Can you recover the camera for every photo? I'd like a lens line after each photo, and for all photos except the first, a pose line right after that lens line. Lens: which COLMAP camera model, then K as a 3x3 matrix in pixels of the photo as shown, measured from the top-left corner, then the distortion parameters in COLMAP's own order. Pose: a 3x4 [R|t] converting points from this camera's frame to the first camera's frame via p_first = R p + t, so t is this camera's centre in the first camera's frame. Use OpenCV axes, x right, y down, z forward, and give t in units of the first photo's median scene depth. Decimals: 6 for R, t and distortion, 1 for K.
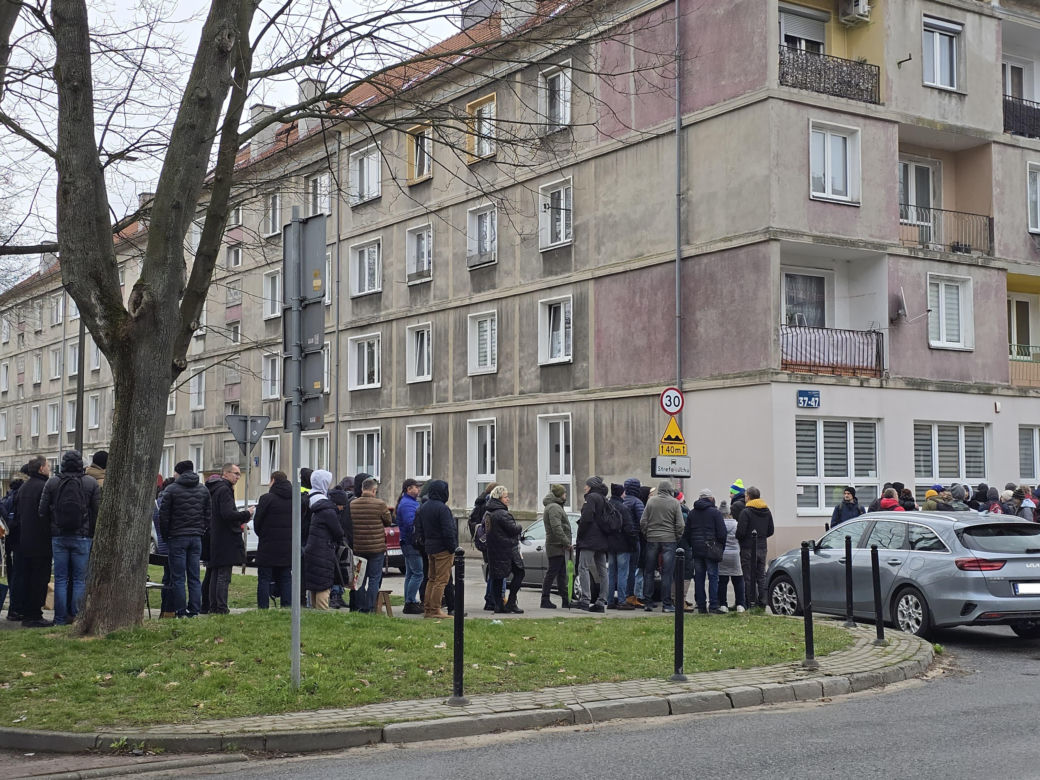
lens RADIAL K [[1456.5, 0, 520.4], [0, 1456.5, 395.9], [0, 0, 1]] dist [0.121146, 0.000000]
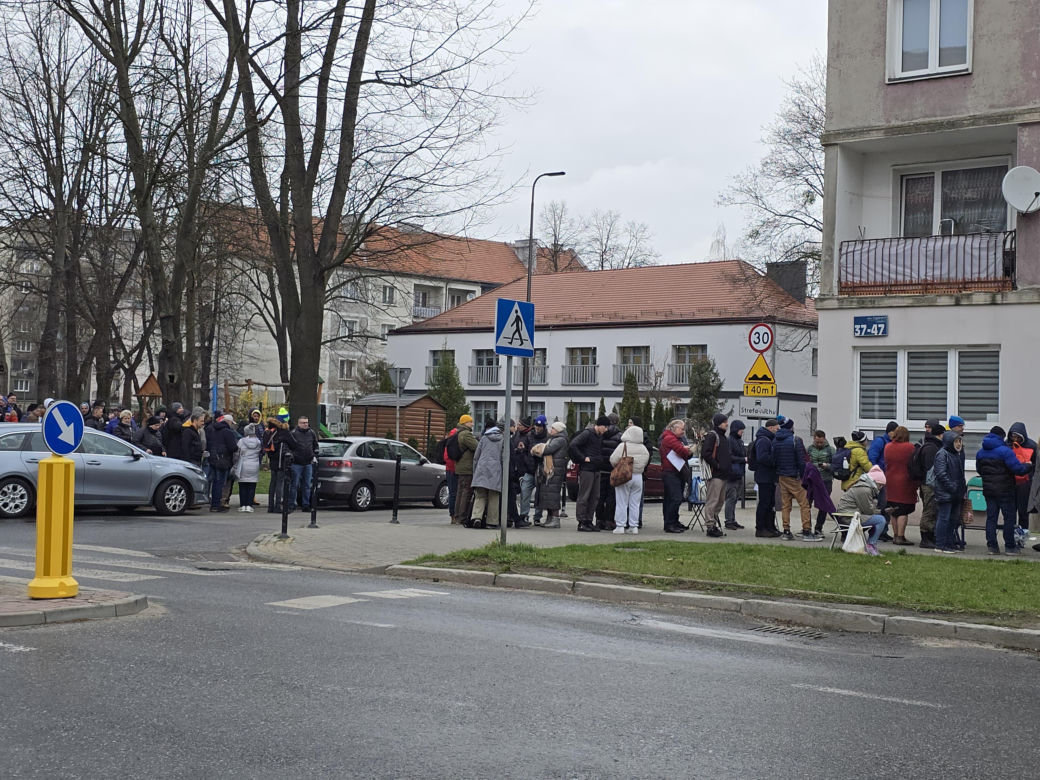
lens RADIAL K [[1456.5, 0, 520.6], [0, 1456.5, 374.5], [0, 0, 1]] dist [0.121146, 0.000000]
pose [[0.323796, -0.028224, -0.945706, 0.908331], [0.029243, 0.999376, -0.019814, 0.039700], [0.945675, -0.021240, 0.324419, 0.530025]]
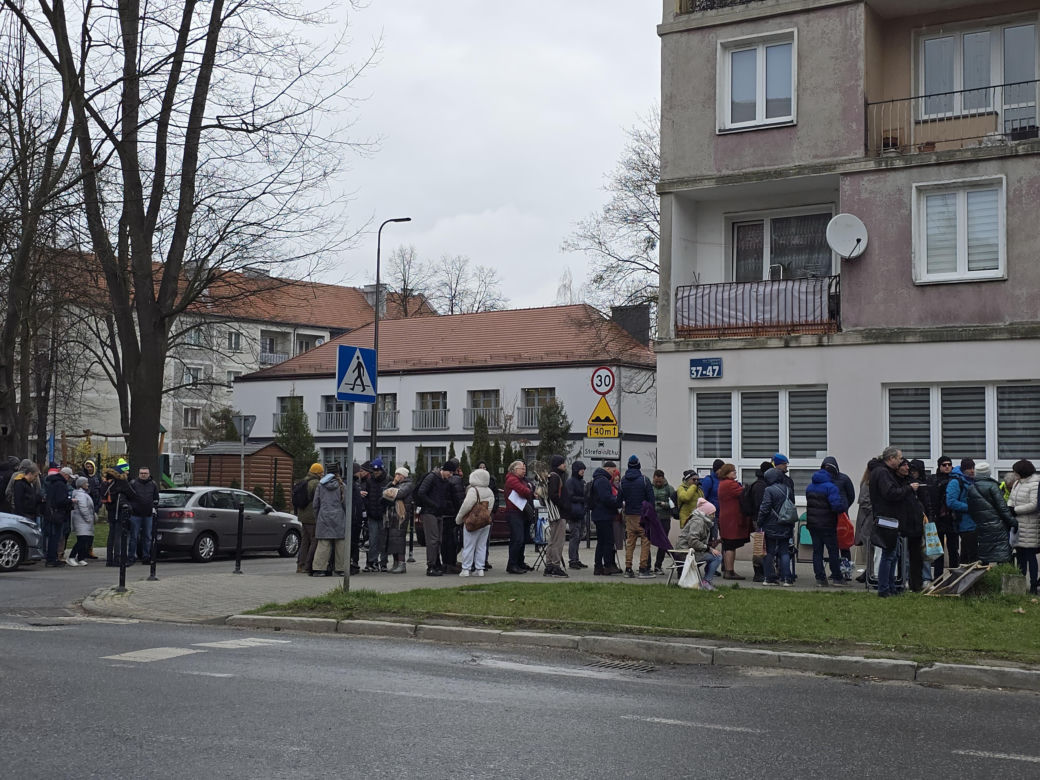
lens RADIAL K [[1456.5, 0, 516.1], [0, 1456.5, 383.7], [0, 0, 1]] dist [0.121146, 0.000000]
pose [[0.414736, -0.055810, -0.908229, 0.915996], [0.046578, 0.998111, -0.040063, 0.039781], [0.908749, -0.025688, 0.416552, 0.530817]]
